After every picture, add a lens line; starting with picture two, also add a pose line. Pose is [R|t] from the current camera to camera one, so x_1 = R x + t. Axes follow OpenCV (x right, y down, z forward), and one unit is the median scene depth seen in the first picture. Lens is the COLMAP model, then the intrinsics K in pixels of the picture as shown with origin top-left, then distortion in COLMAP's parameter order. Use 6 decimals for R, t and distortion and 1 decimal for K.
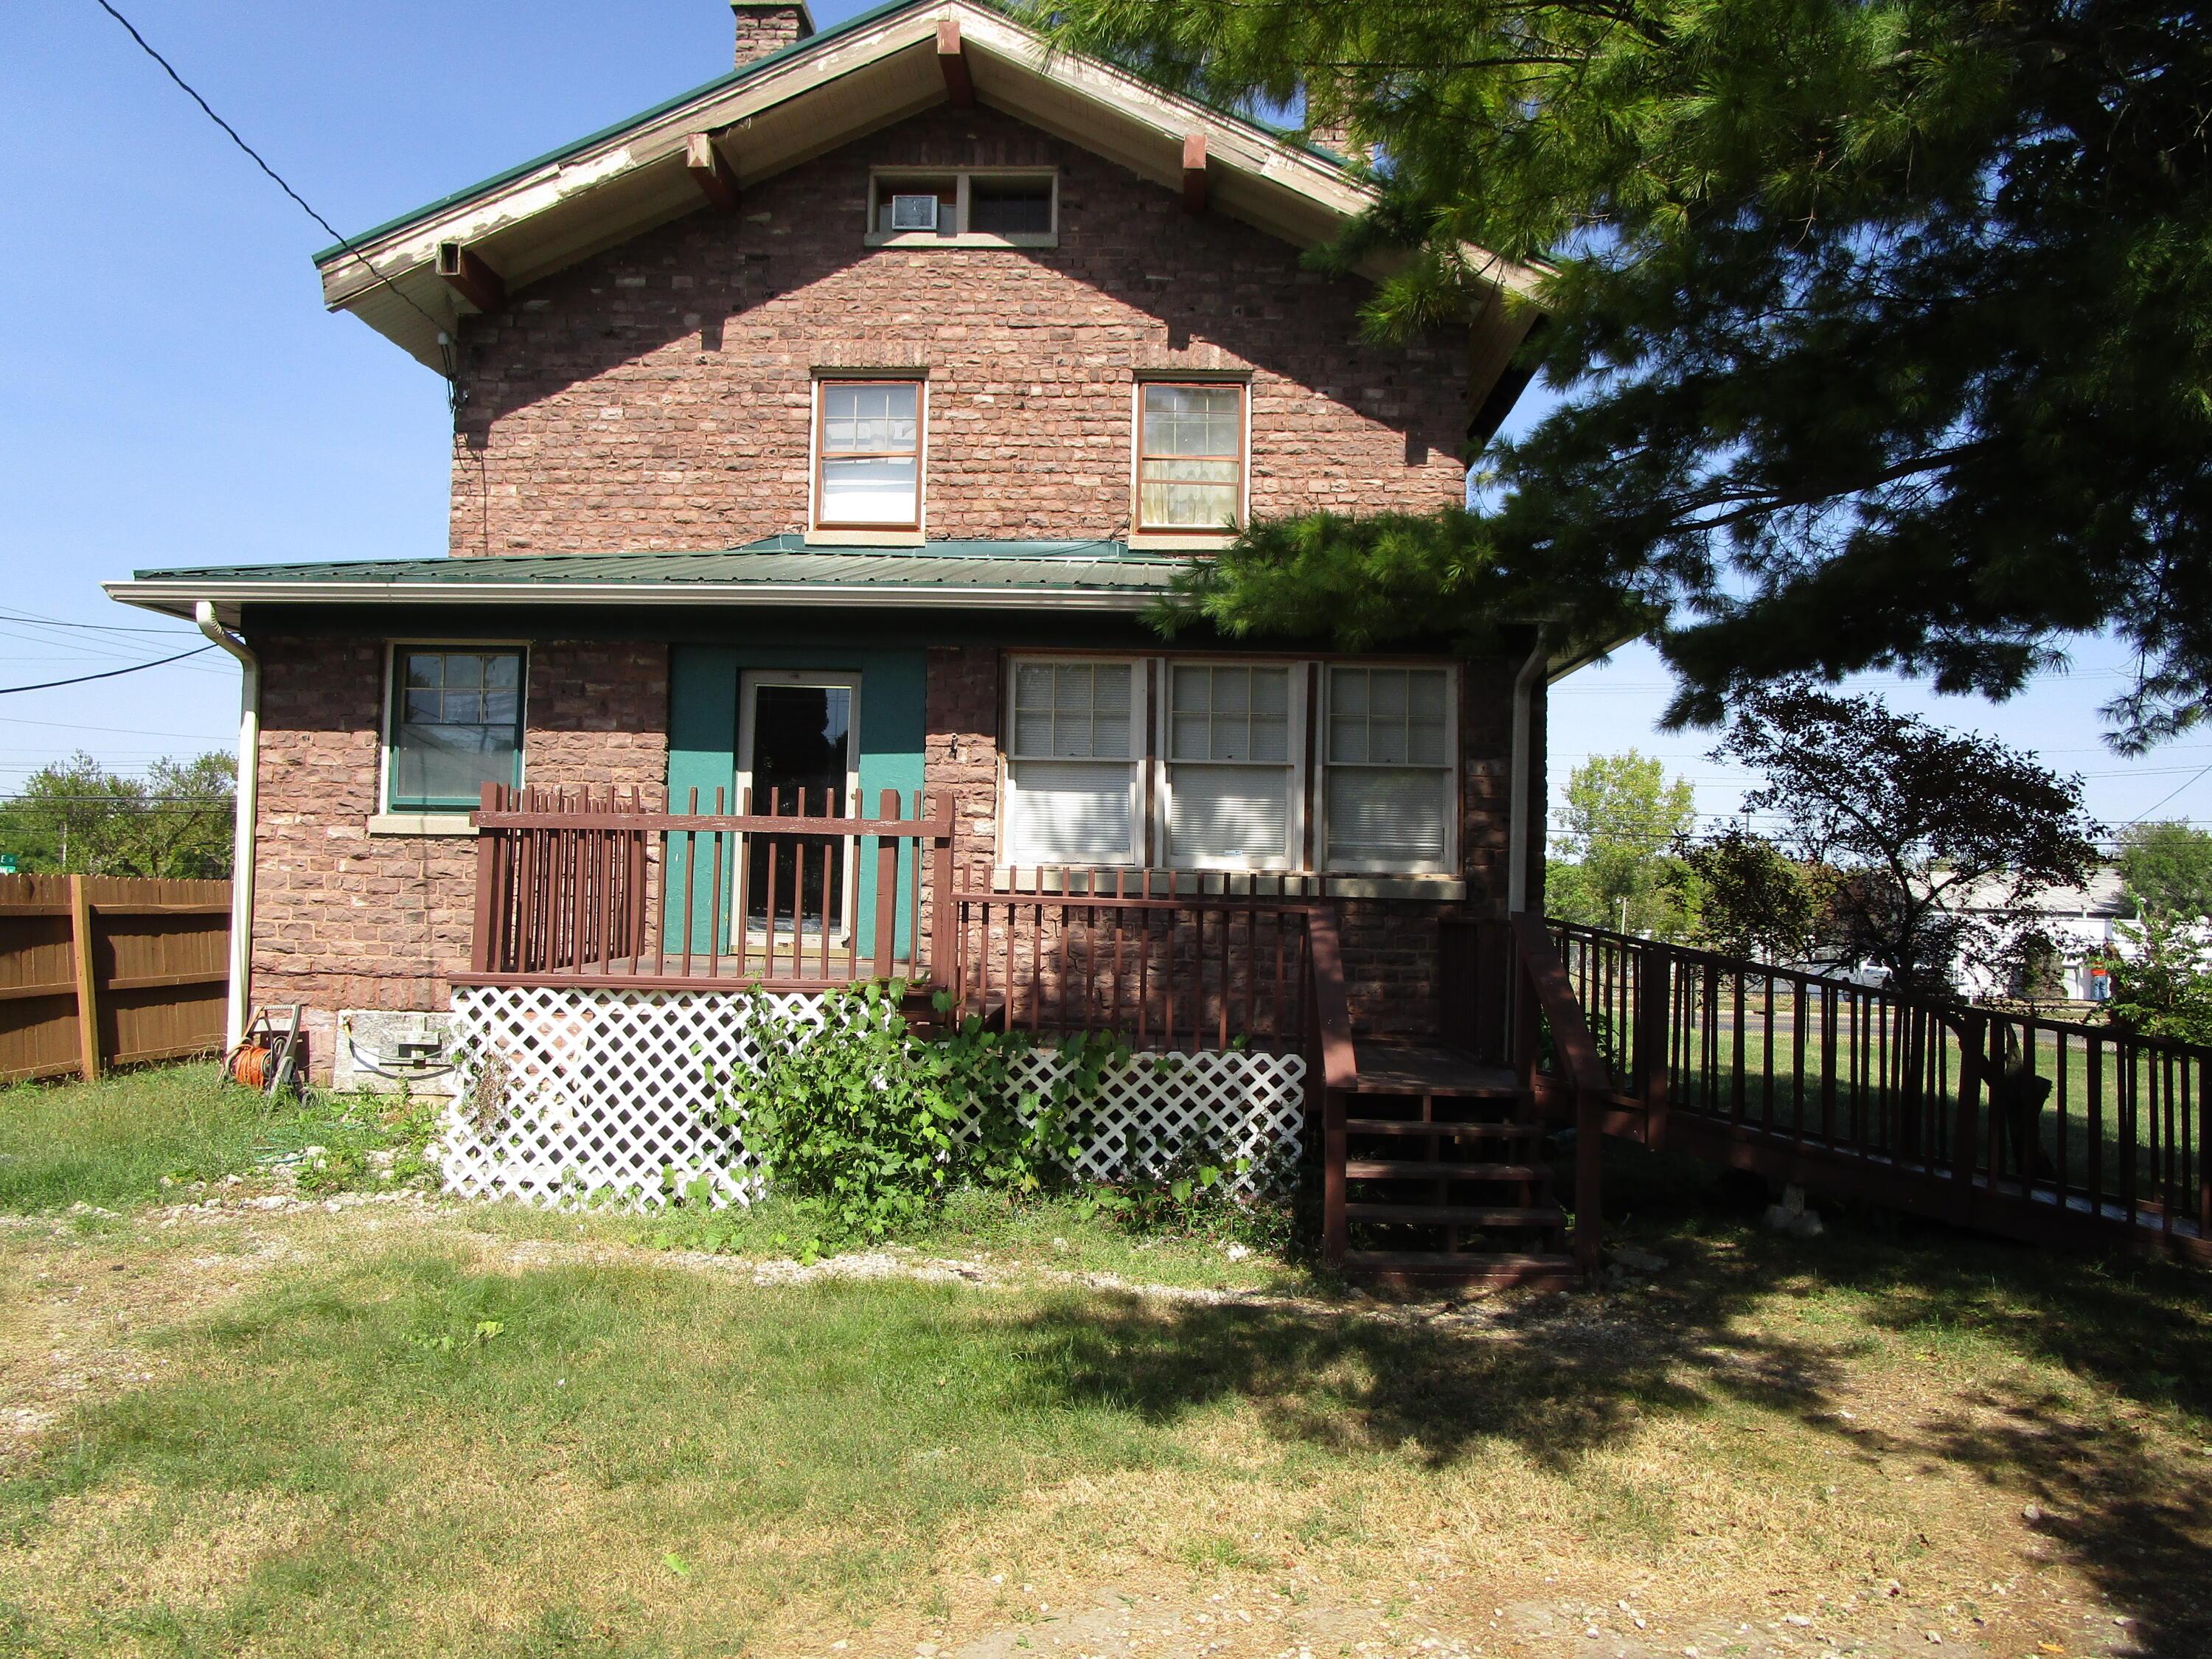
lens RADIAL K [[1572.8, 0, 1106.0], [0, 1572.8, 829.5], [0, 0, 1]] dist [-0.055560, 0.001593]
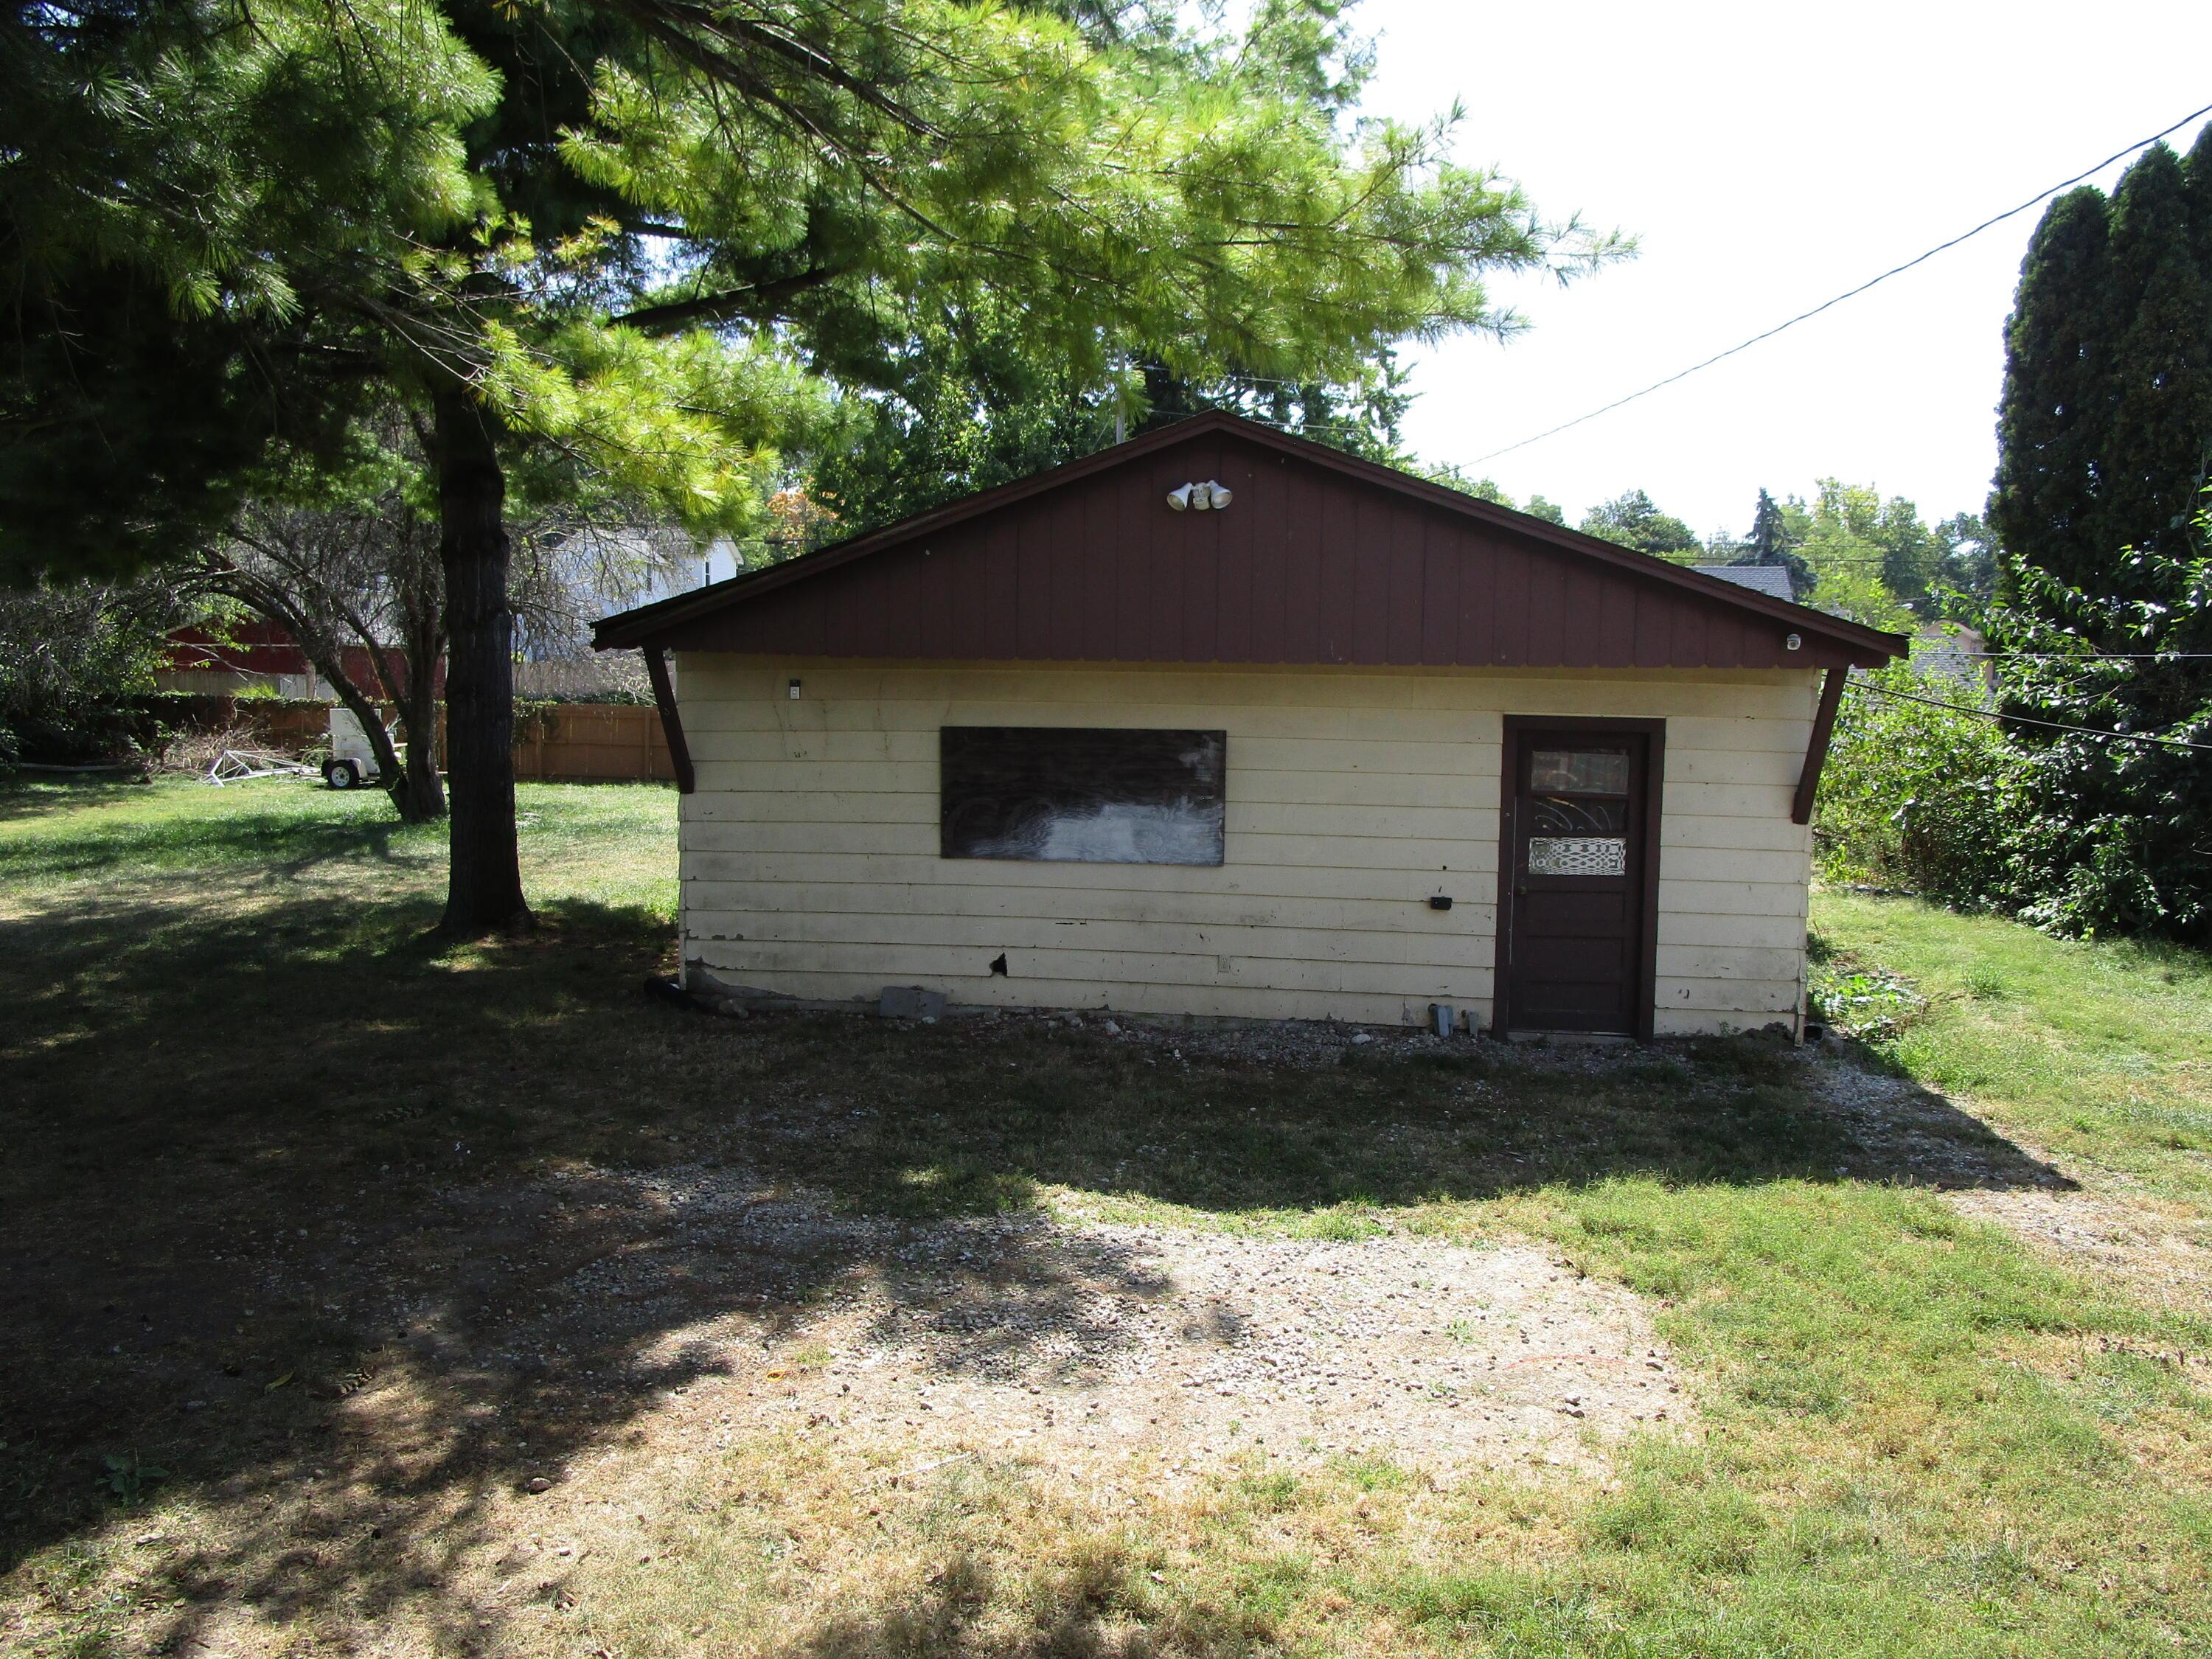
lens RADIAL K [[1572.8, 0, 1106.0], [0, 1572.8, 829.5], [0, 0, 1]] dist [-0.055560, 0.001593]
pose [[-0.993942, -0.046890, 0.099399, 0.181184], [-0.040820, 0.997226, 0.062246, -0.060036], [-0.102042, 0.057812, -0.993099, 2.182766]]
